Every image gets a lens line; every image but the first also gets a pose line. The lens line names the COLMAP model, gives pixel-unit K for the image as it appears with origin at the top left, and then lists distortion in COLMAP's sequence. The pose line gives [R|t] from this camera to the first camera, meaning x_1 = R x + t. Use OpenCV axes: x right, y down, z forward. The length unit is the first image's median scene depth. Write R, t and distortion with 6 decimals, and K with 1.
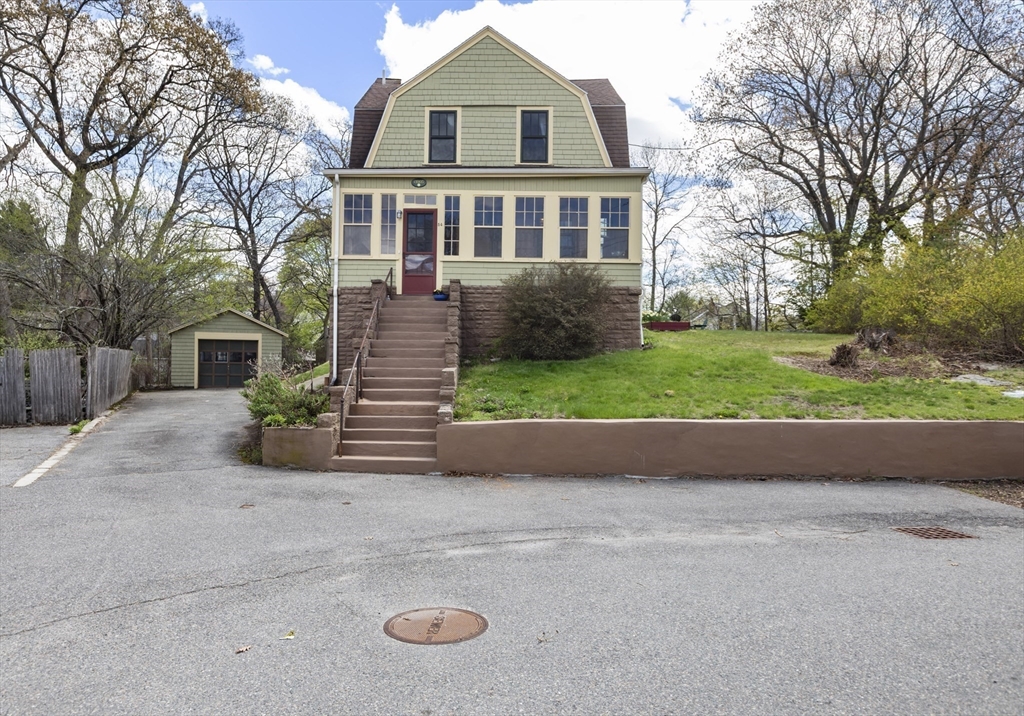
lens RADIAL K [[633.7, 0, 504.4], [0, 633.7, 349.3], [0, 0, 1]] dist [-0.007979, 0.000314]
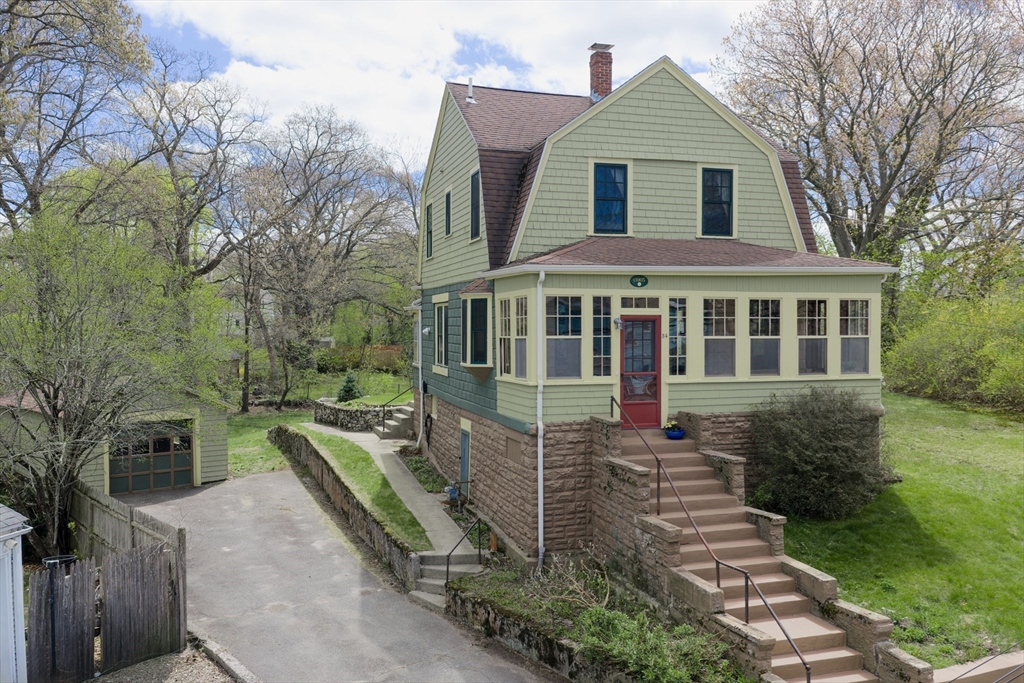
lens RADIAL K [[802.8, 0, 502.7], [0, 802.8, 343.5], [0, 0, 1]] dist [0.017680, 0.010584]
pose [[0.958098, -0.018307, 0.285856, -0.568776], [0.008442, 0.999327, 0.035706, -0.223755], [-0.286317, -0.031797, 0.957607, 0.119429]]
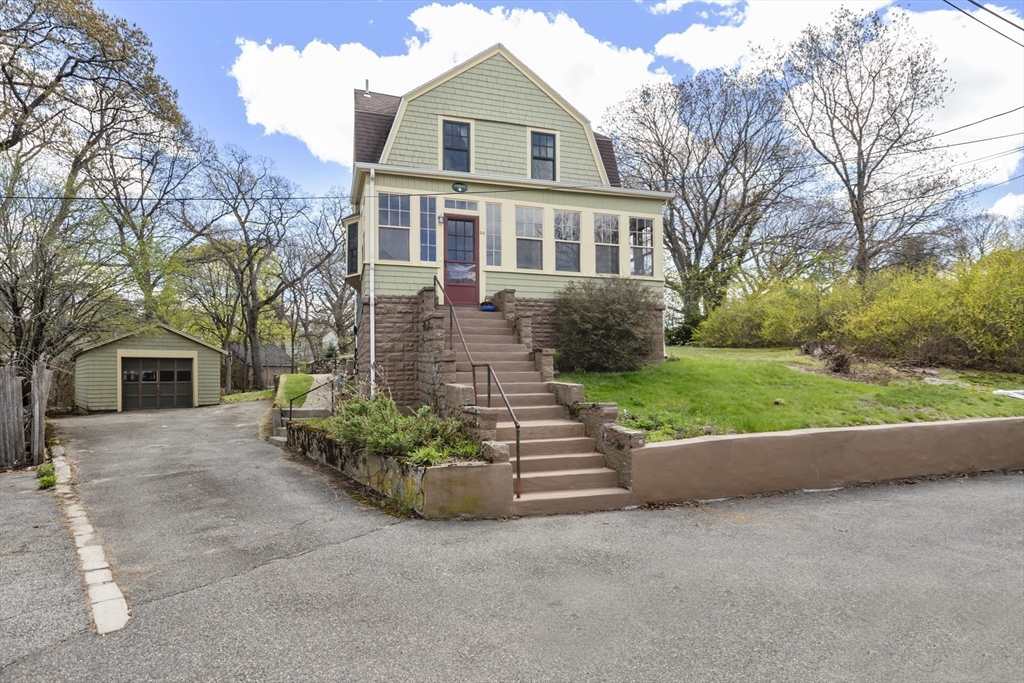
lens RADIAL K [[503.0, 0, 504.4], [0, 503.0, 365.1], [0, 0, 1]] dist [-0.002992, -0.001581]
pose [[0.956004, -0.012709, 0.293077, -0.294583], [0.012829, 0.999917, 0.001515, 0.002548], [-0.293072, 0.002311, 0.956088, 0.261184]]
